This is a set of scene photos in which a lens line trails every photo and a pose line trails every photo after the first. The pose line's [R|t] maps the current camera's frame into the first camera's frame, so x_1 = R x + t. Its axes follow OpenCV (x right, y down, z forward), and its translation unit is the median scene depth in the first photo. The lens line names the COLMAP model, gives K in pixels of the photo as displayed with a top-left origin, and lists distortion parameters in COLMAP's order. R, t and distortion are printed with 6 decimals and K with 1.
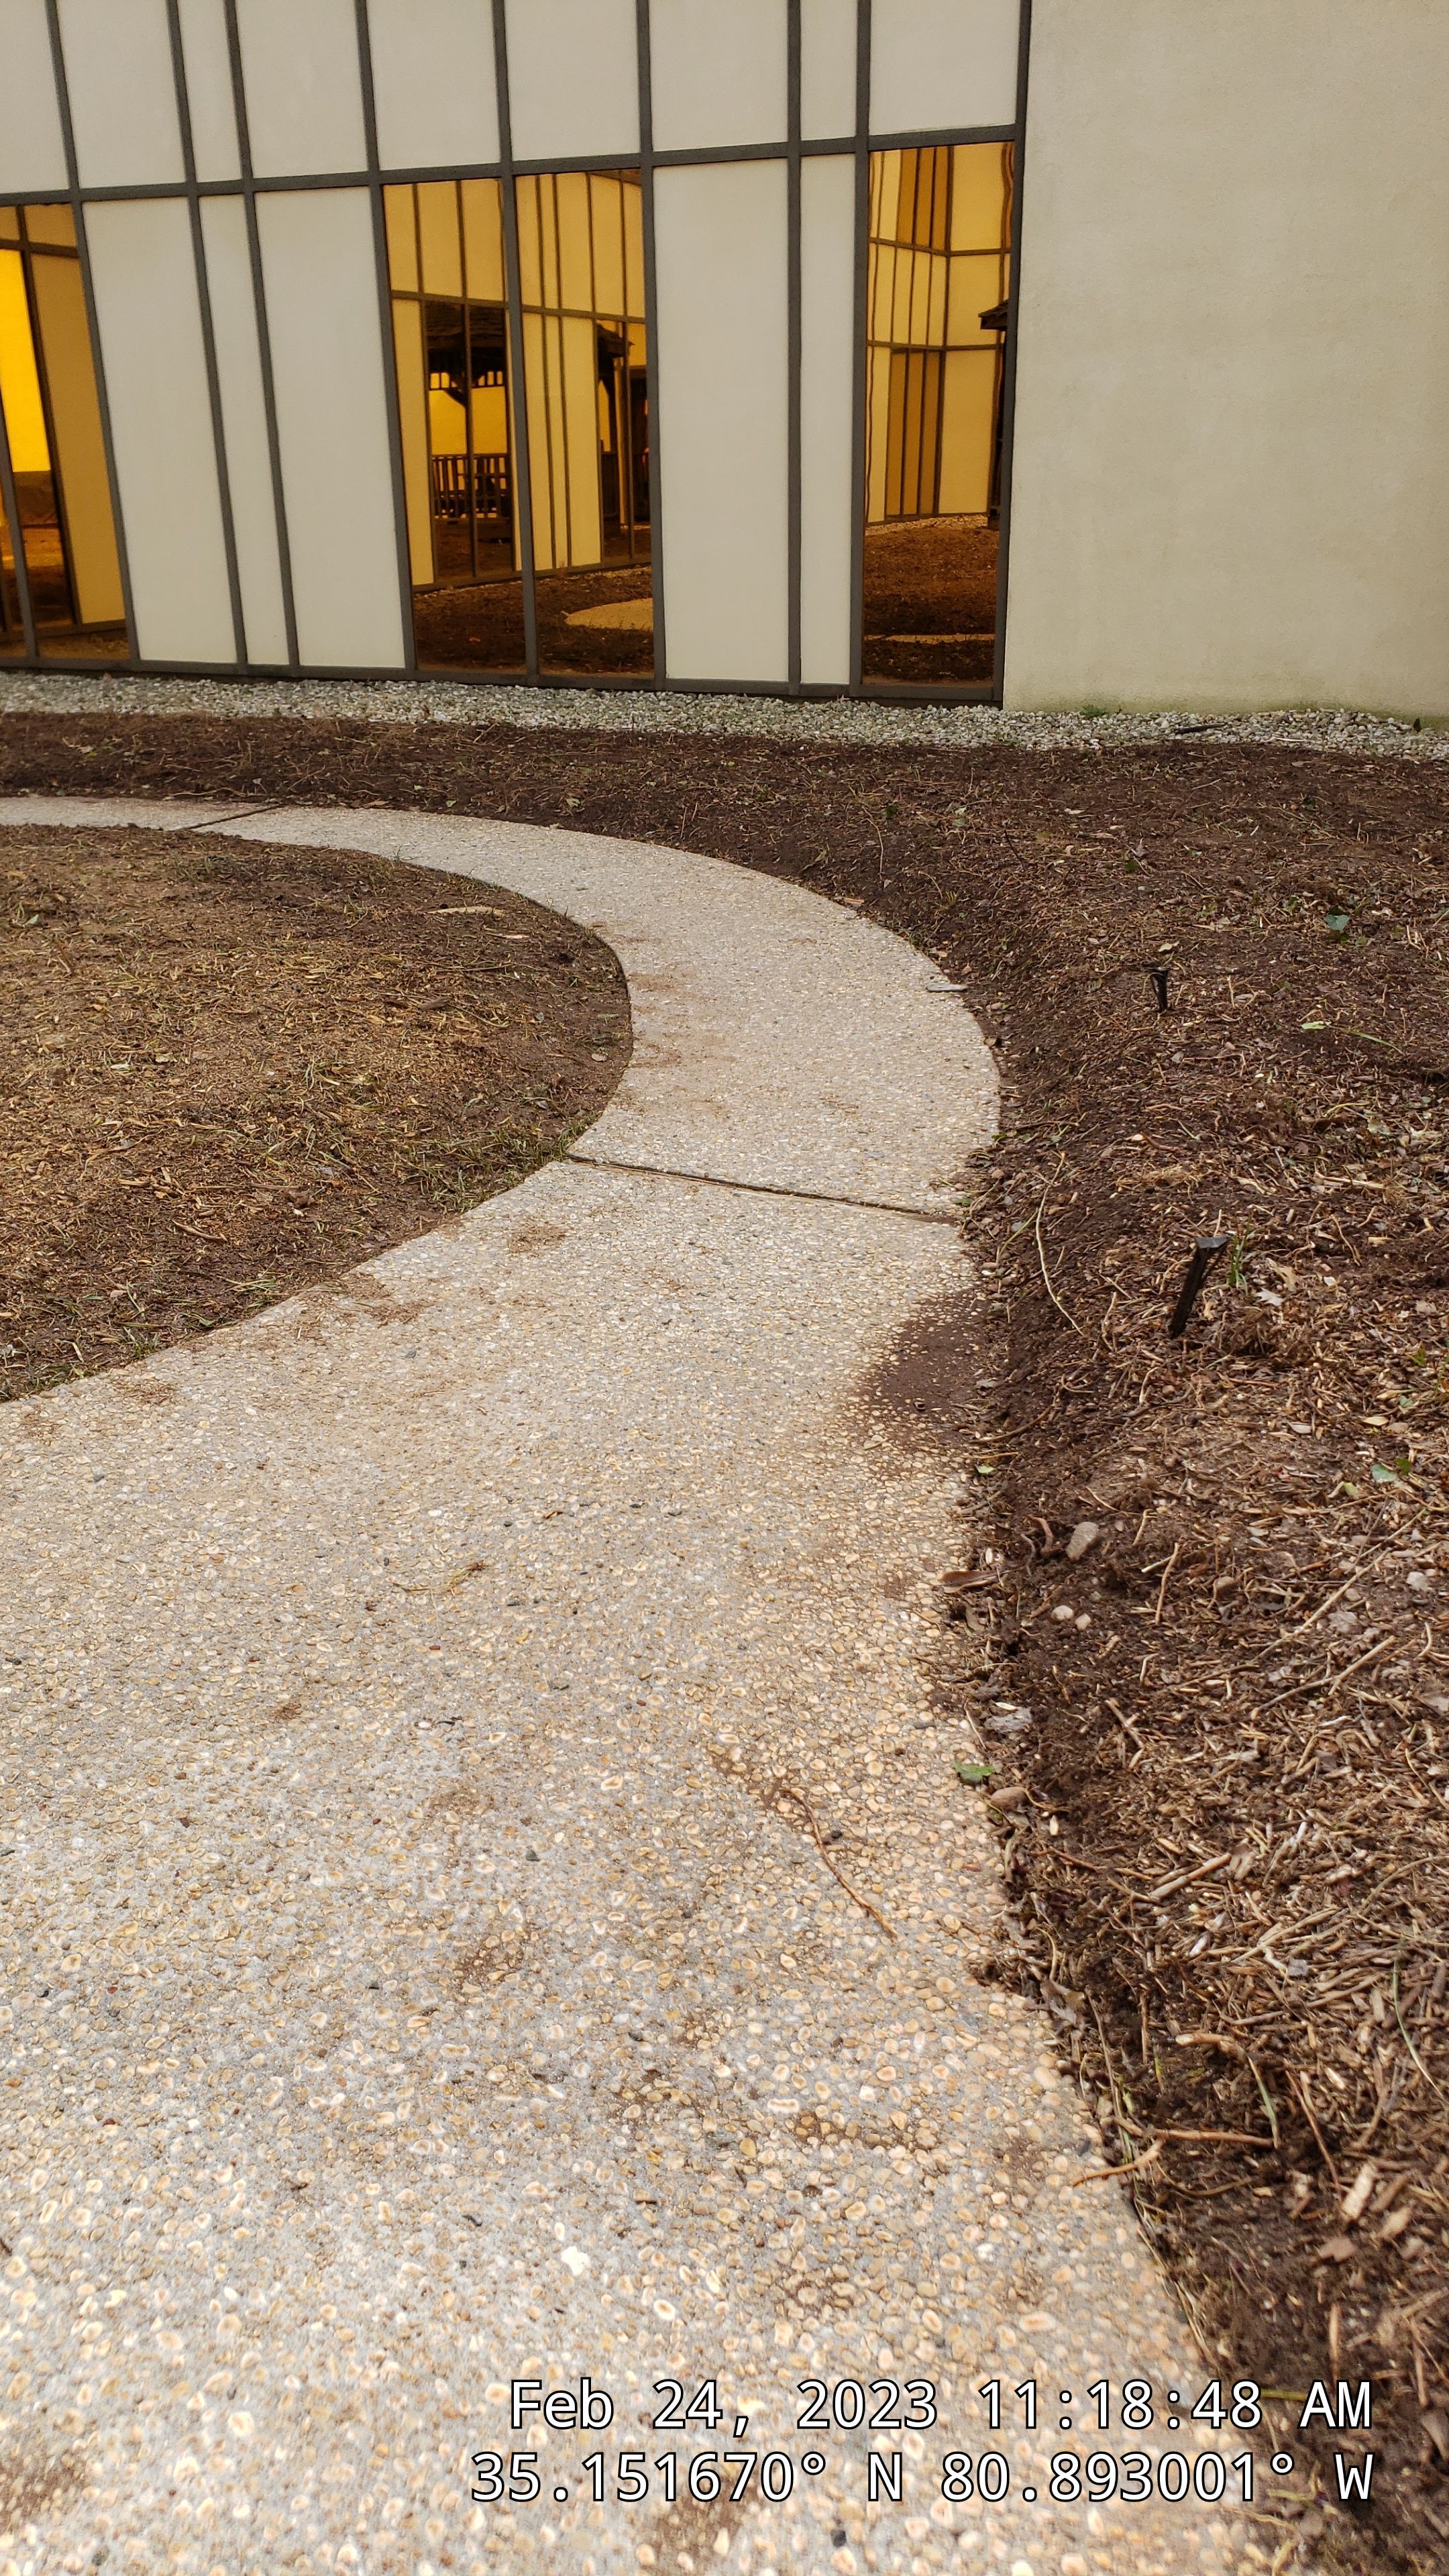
lens RADIAL K [[2029.2, 0, 726.9], [0, 2029.2, 1300.8], [0, 0, 1]] dist [0.049174, -0.043251]
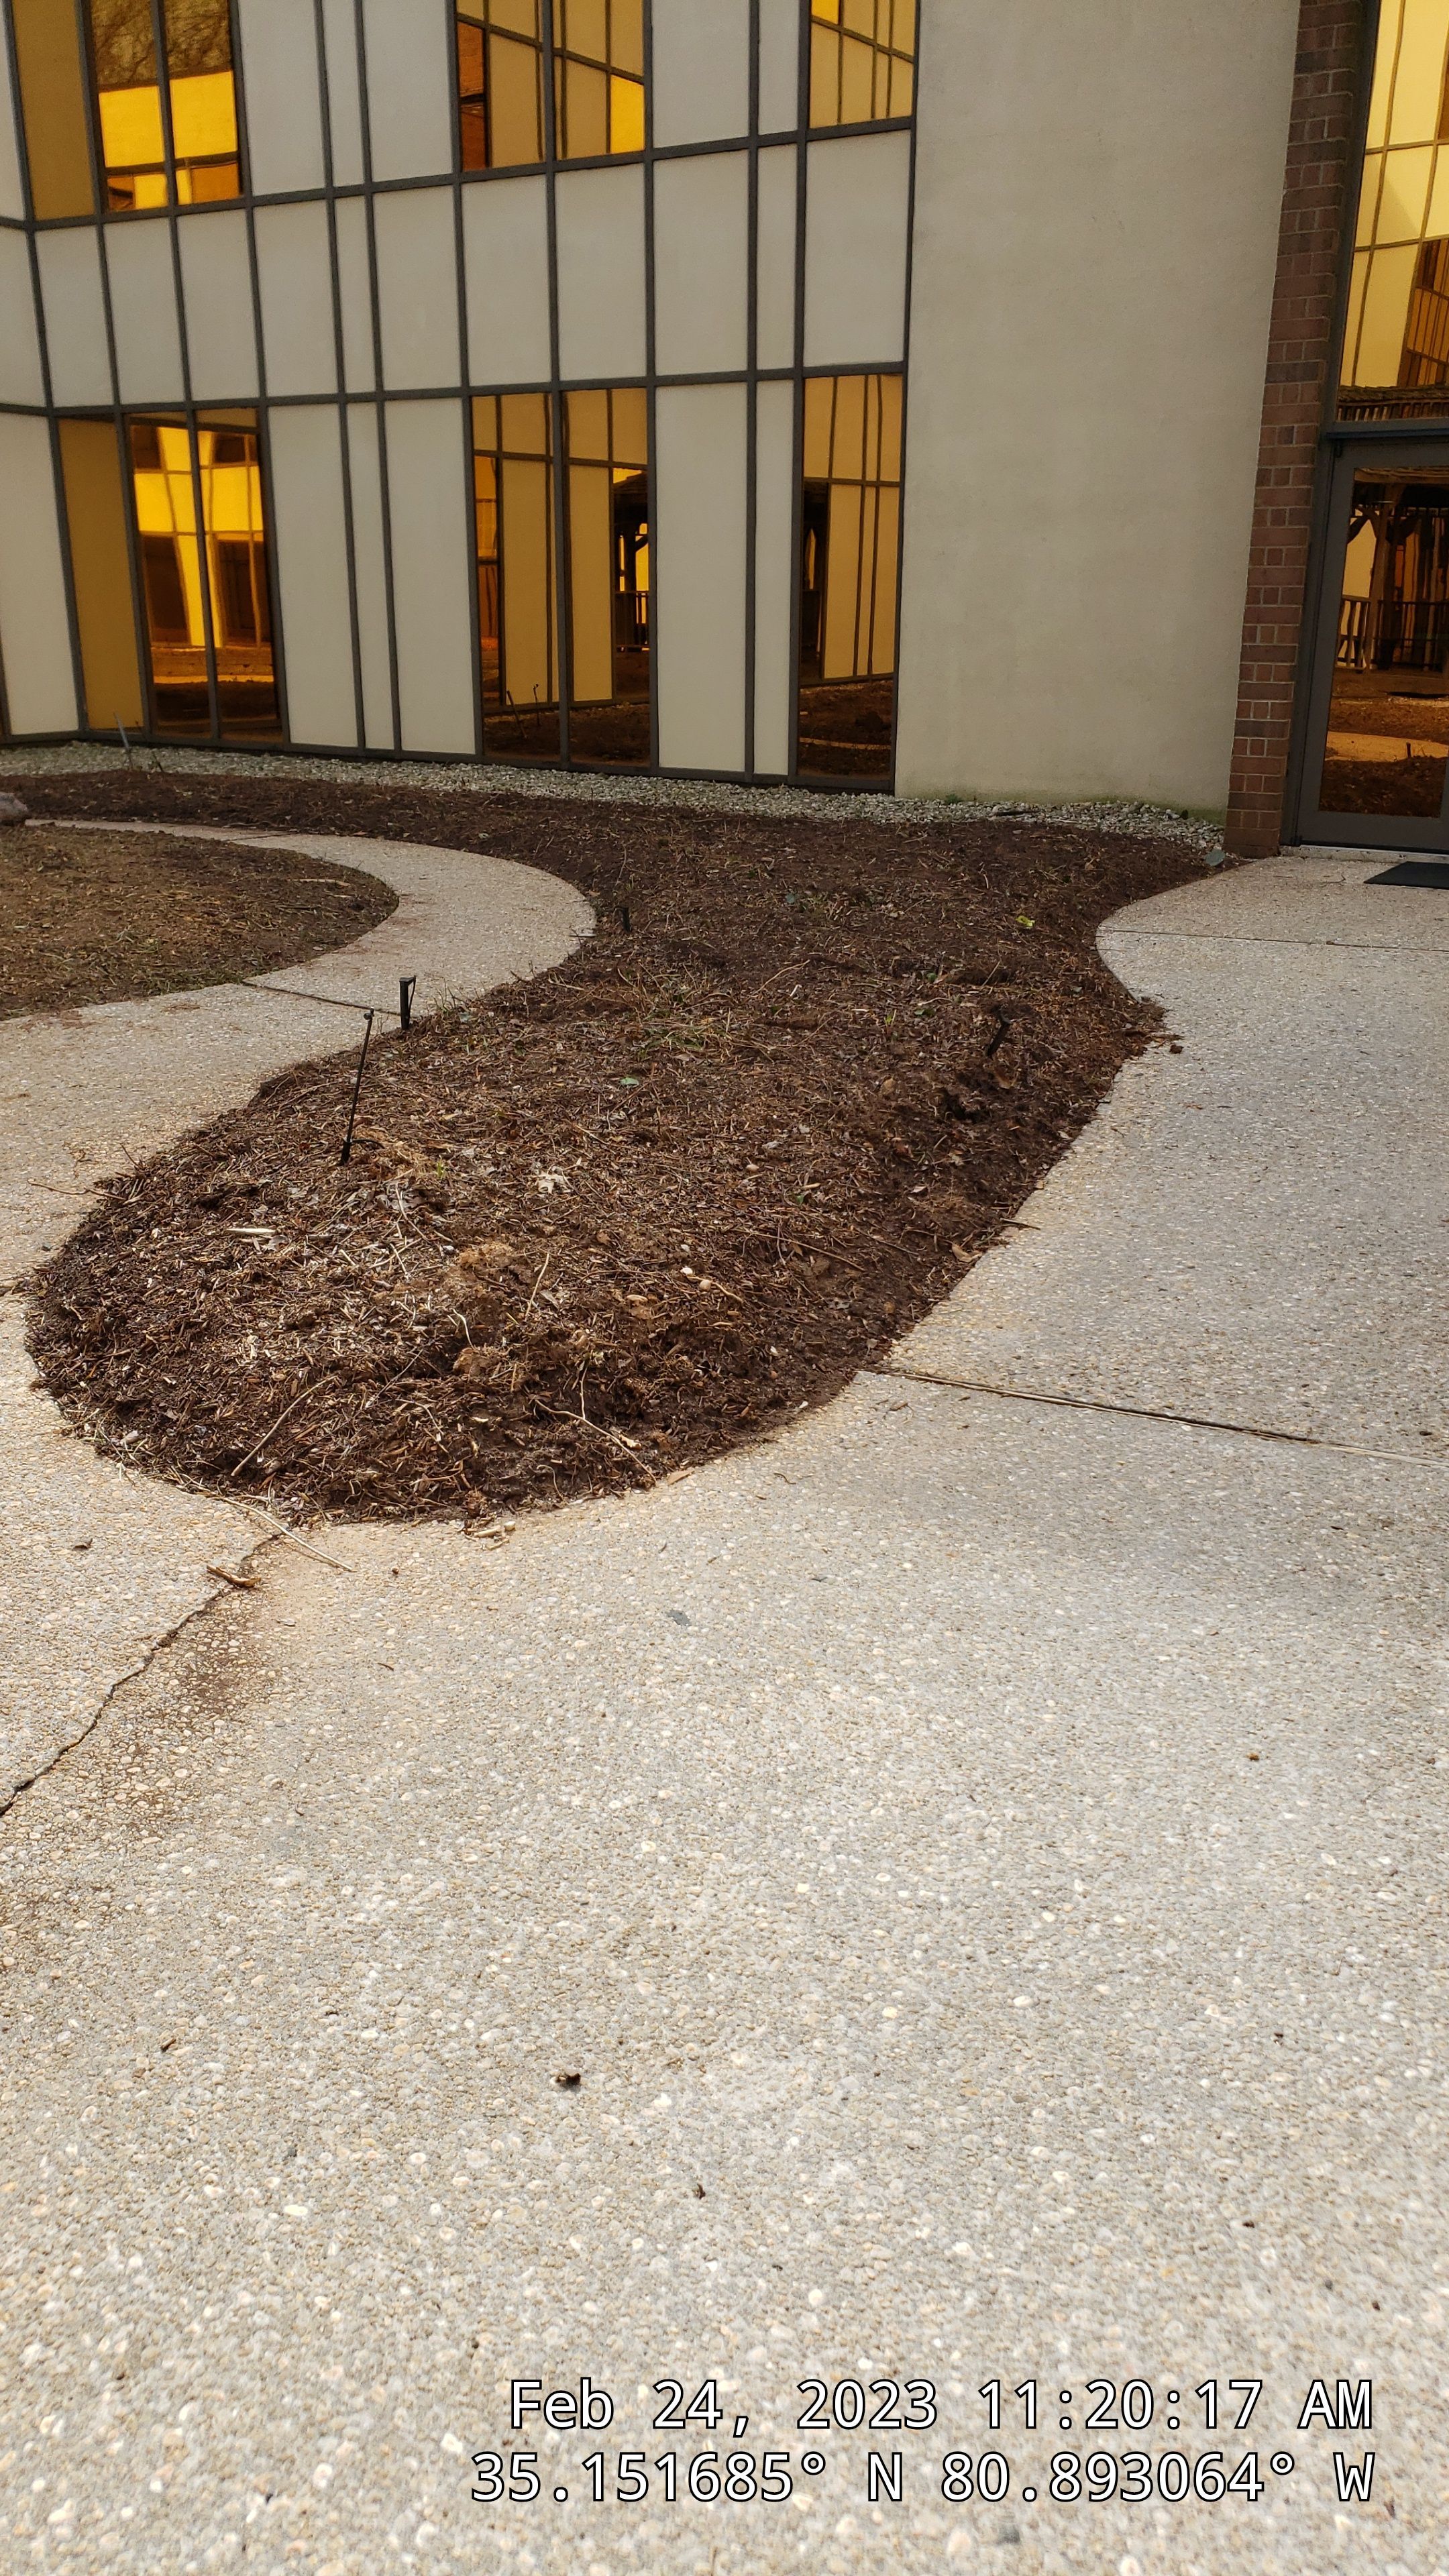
lens RADIAL K [[2029.2, 0, 683.0], [0, 2029.2, 1294.4], [0, 0, 1]] dist [0.049174, -0.043251]
pose [[0.982789, 0.078024, -0.167446, 0.235321], [-0.088515, 0.994493, -0.056118, 0.100723], [0.162145, 0.069974, 0.984283, -0.249098]]
